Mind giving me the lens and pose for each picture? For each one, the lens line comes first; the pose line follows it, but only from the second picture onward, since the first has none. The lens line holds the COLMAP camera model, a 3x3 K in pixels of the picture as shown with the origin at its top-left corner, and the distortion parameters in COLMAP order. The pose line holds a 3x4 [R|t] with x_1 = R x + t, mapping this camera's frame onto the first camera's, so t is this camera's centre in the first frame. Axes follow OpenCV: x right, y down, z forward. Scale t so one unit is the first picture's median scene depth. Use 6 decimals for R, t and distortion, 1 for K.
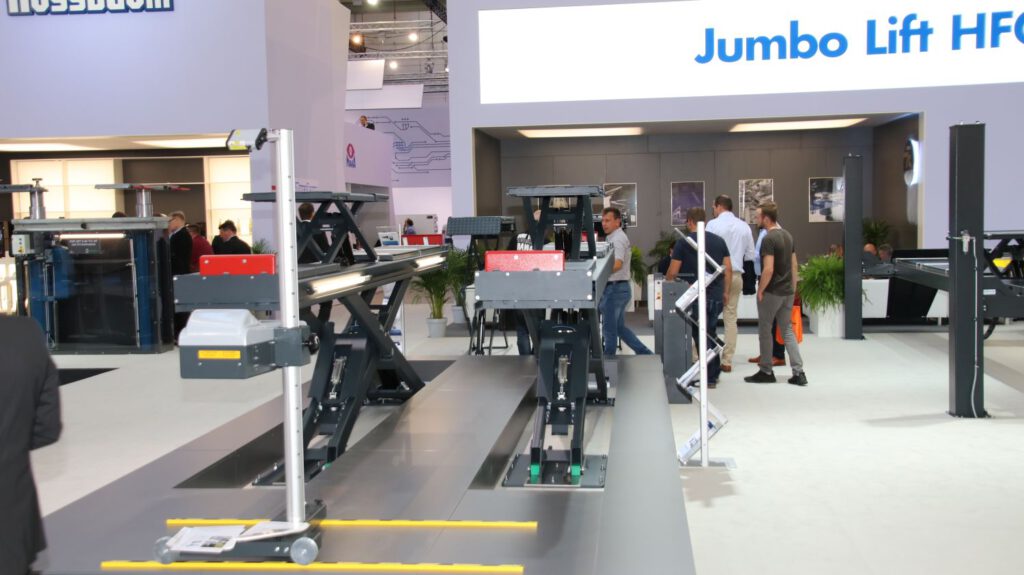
lens RADIAL K [[1155.4, 0, 512.0], [0, 1155.4, 287.5], [0, 0, 1]] dist [-0.001977, 0.257973]
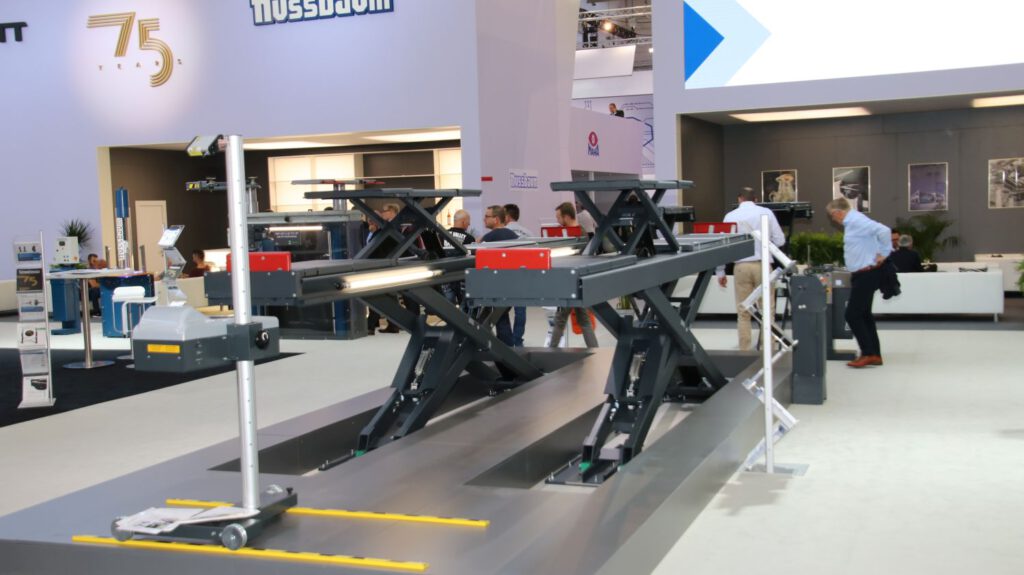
lens RADIAL K [[1163.1, 0, 512.0], [0, 1163.1, 287.5], [0, 0, 1]] dist [0.000718, 0.304797]
pose [[0.967228, 0.006822, -0.253819, 0.103266], [-0.003775, 0.999915, 0.012493, -0.004113], [0.253883, -0.011125, 0.967171, 0.012234]]
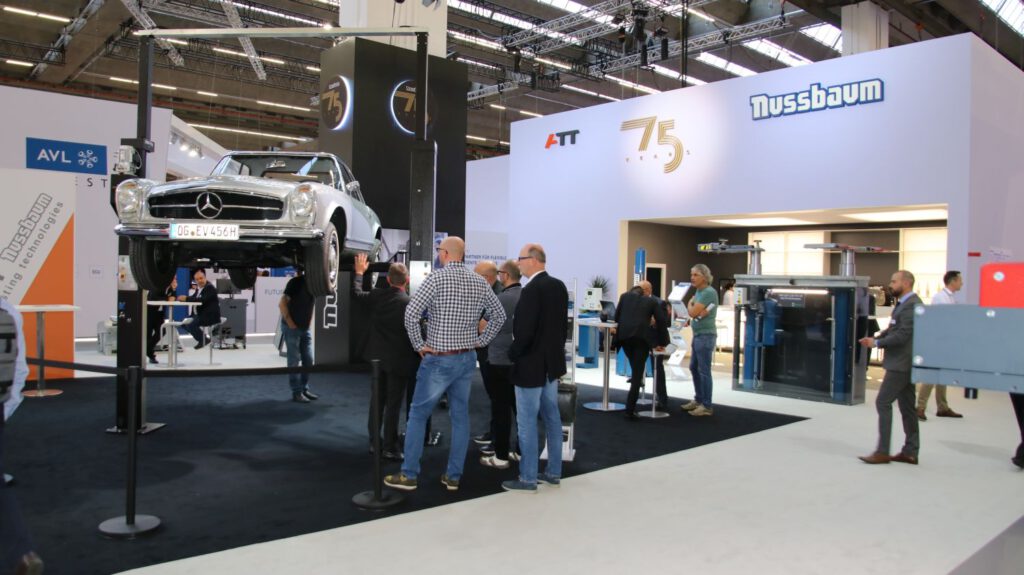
lens RADIAL K [[763.8, 0, 507.2], [0, 763.8, 303.6], [0, 0, 1]] dist [-0.082793, 0.004846]
pose [[0.745856, 0.056932, -0.663670, -0.088828], [-0.076879, 0.997040, -0.000870, -0.010505], [0.661656, 0.051671, 0.748025, 0.272069]]
